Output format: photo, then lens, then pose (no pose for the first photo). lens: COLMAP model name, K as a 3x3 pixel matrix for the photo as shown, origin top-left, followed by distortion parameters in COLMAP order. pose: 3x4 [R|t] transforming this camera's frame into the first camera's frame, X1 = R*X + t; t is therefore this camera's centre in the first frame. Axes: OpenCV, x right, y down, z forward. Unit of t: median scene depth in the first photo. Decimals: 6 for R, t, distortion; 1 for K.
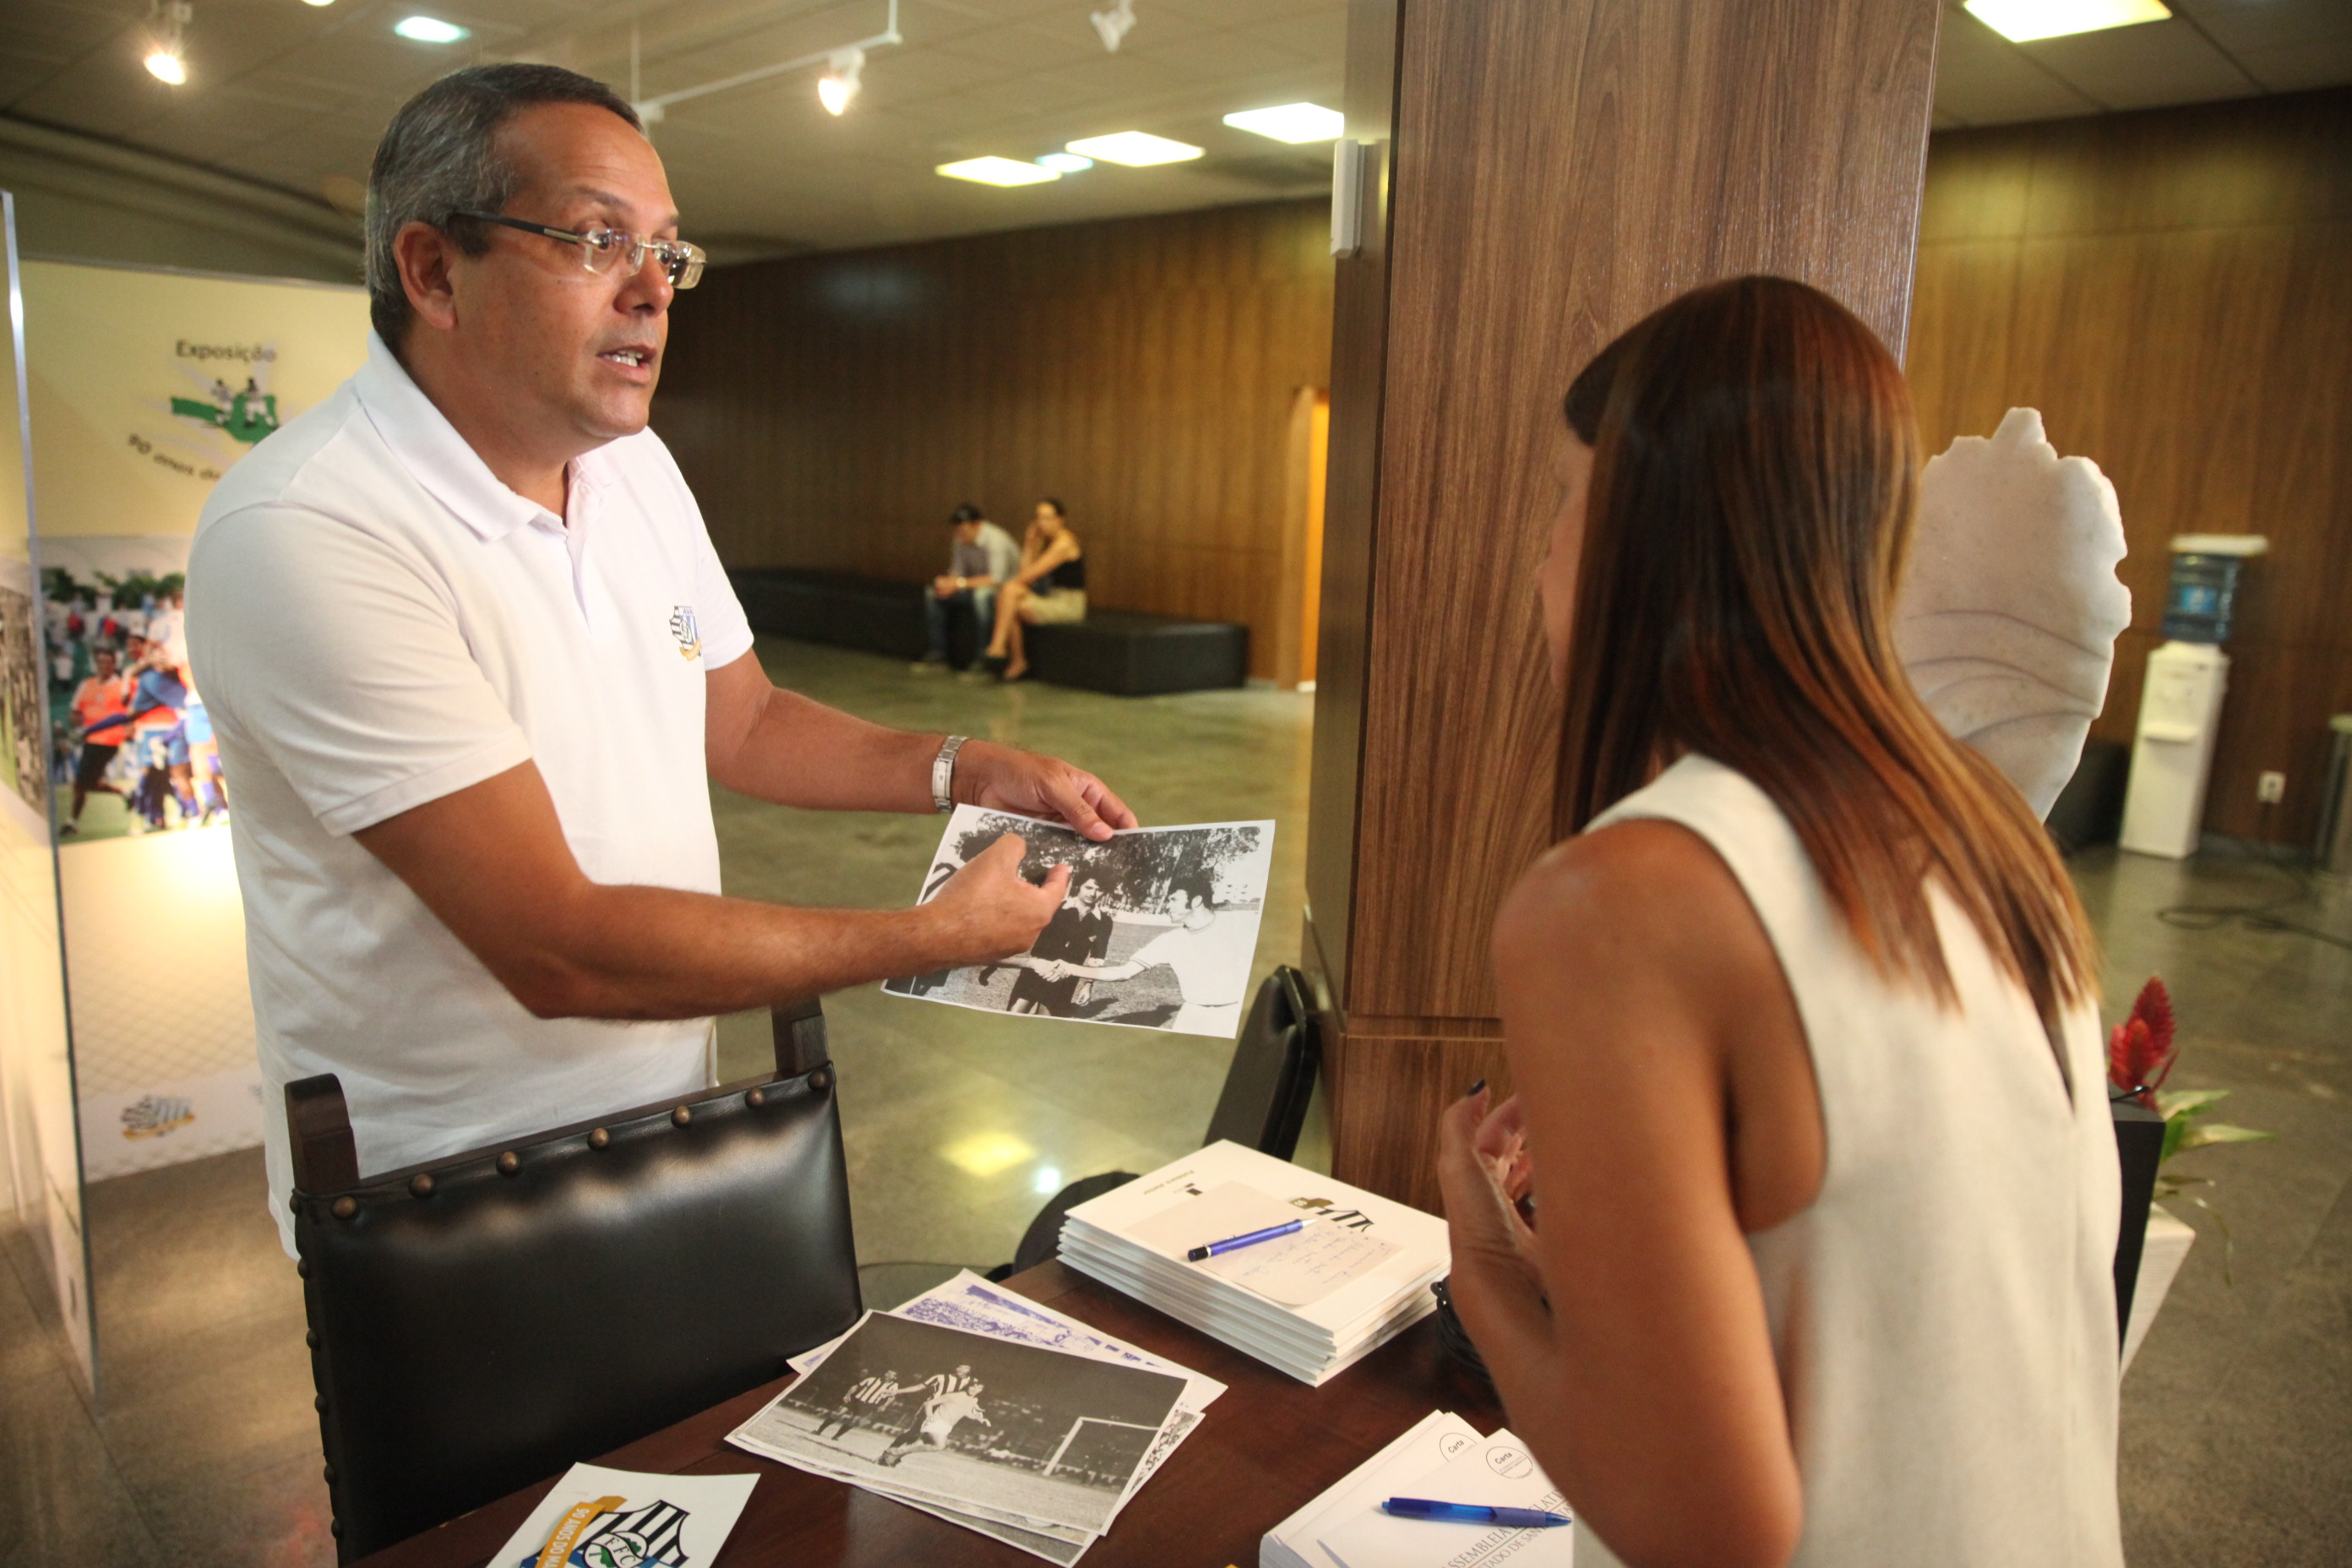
lens RADIAL K [[1544.2, 0, 1173.6], [0, 1544.2, 854.3], [0, 0, 1]] dist [-0.091514, 0.053824]
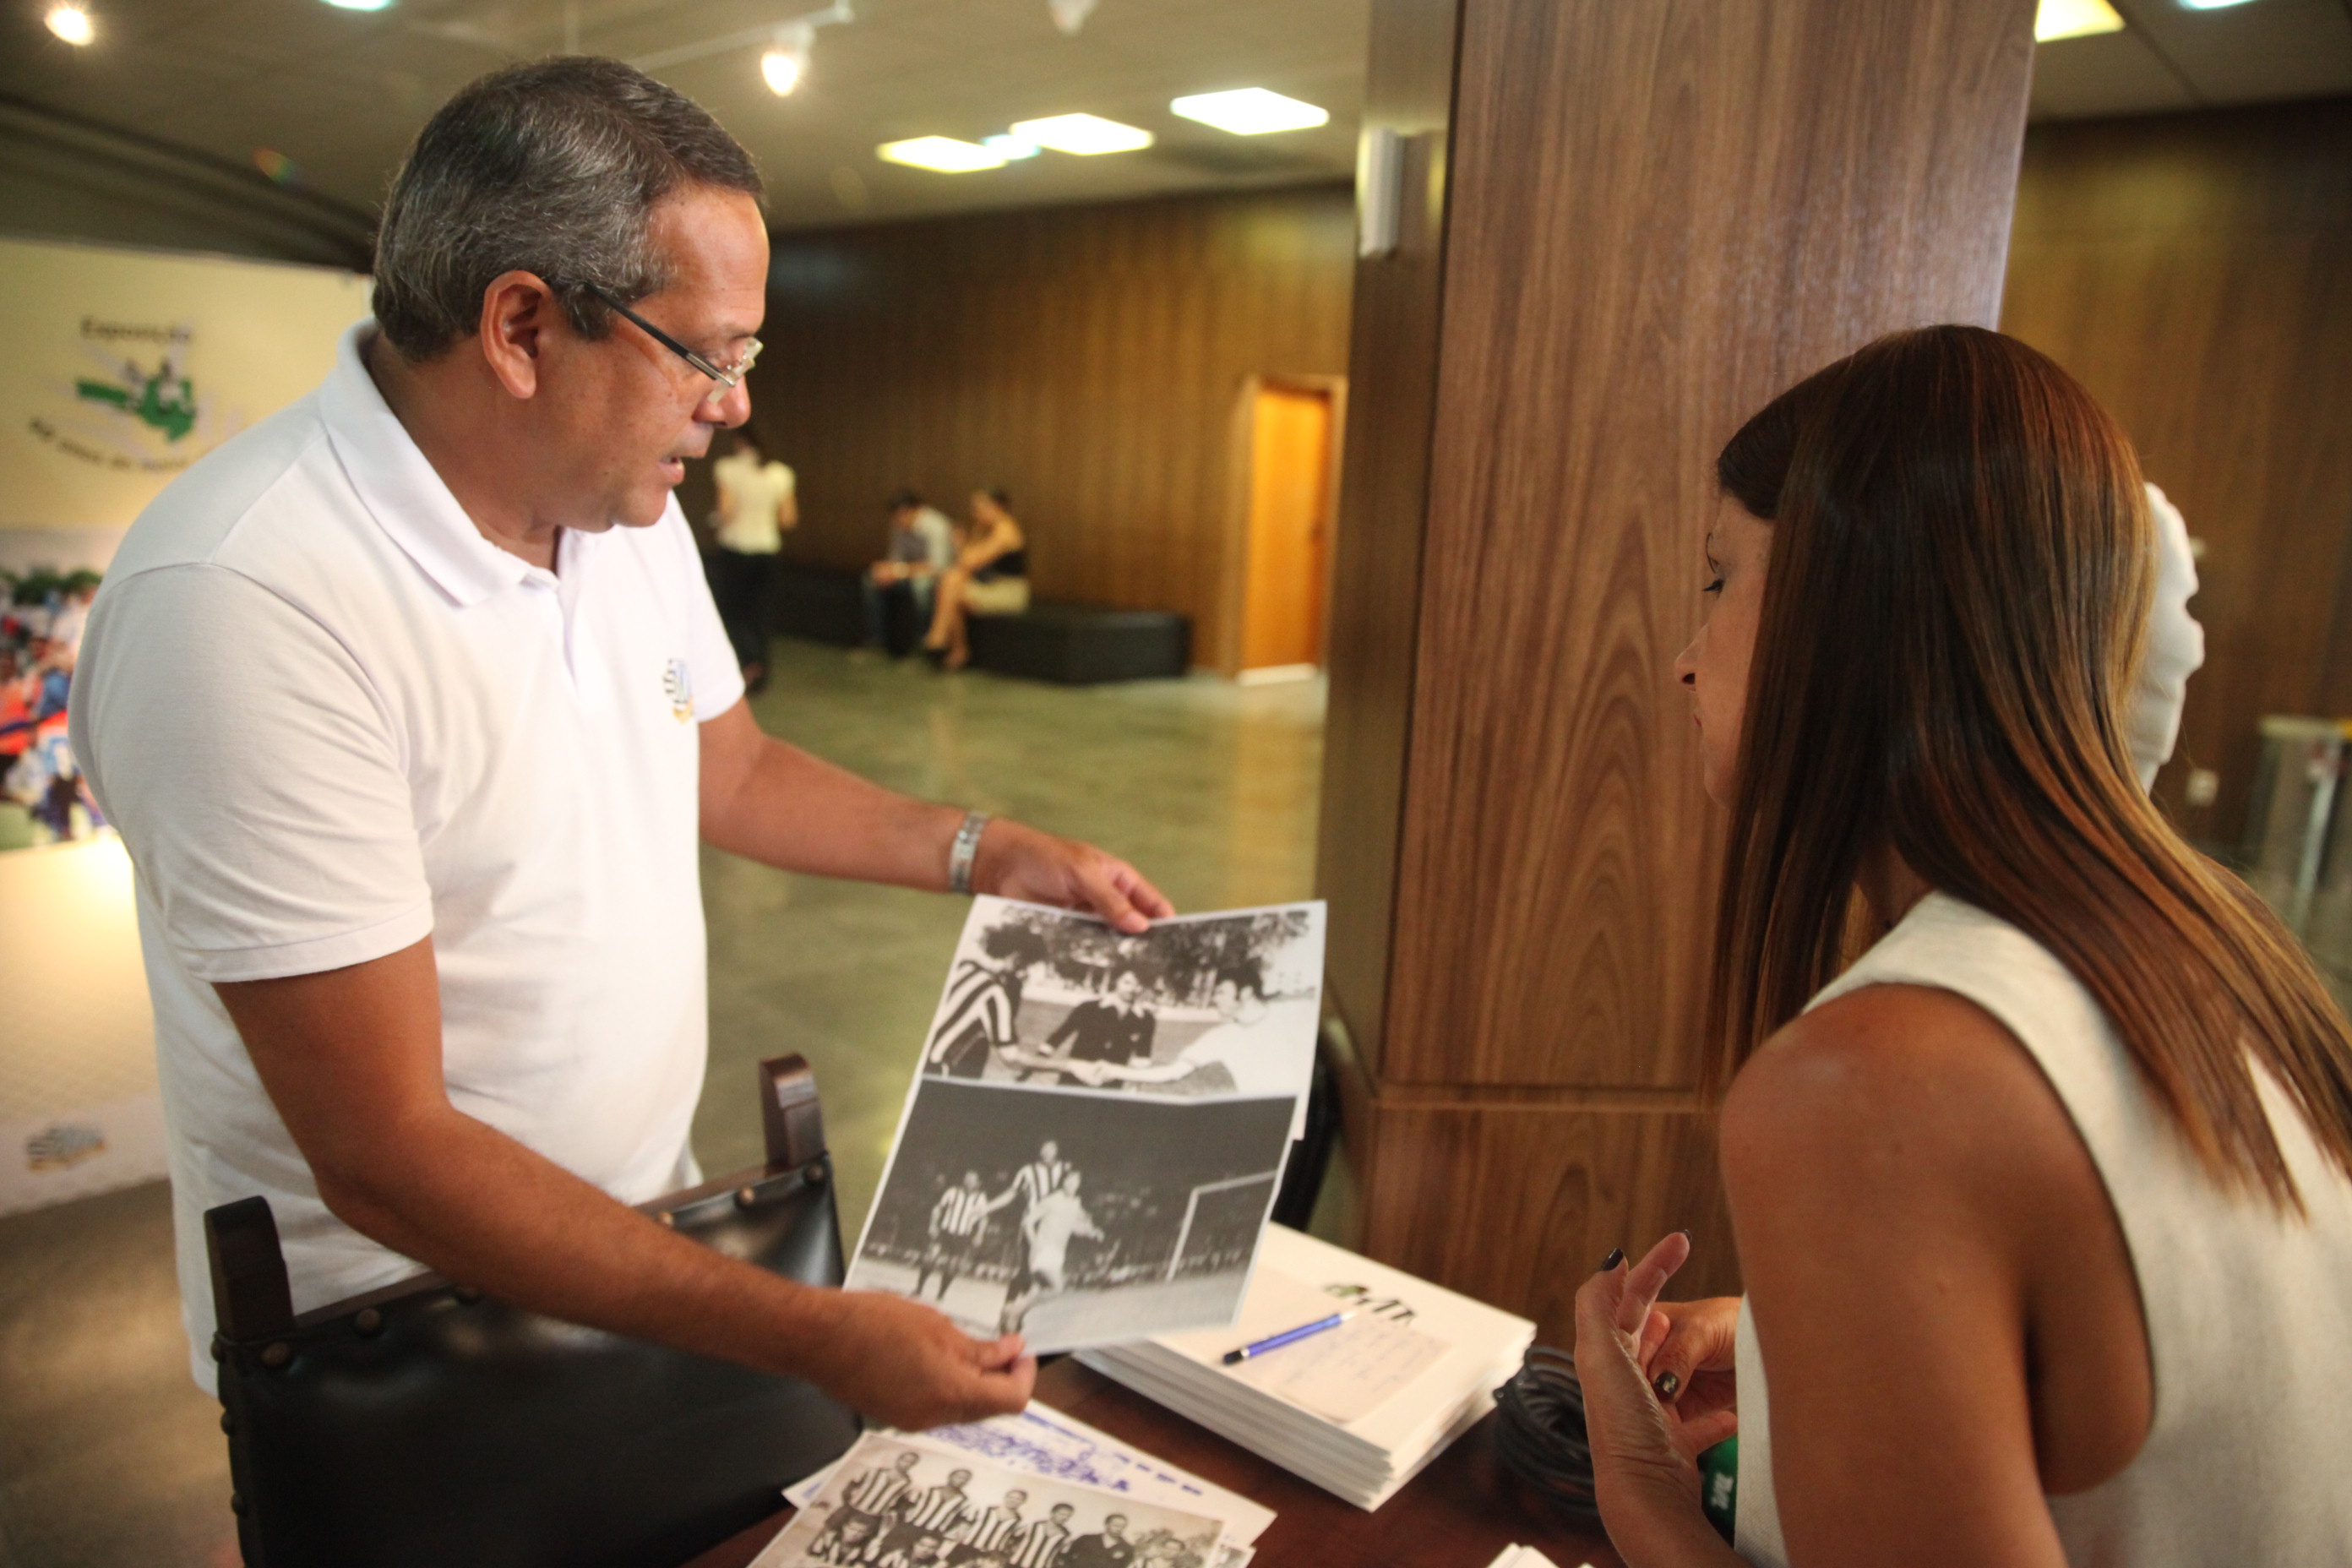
lens RADIAL K [[1544.2, 0, 1173.6], [0, 1544.2, 854.3], [0, 0, 1]] dist [-0.091514, 0.053824]
pose [[0.999162, 0.003009, 0.040823, -0.053399], [-0.003315, 0.999967, 0.007434, -0.041632], [-0.040799, -0.007564, 0.999139, 0.090560]]
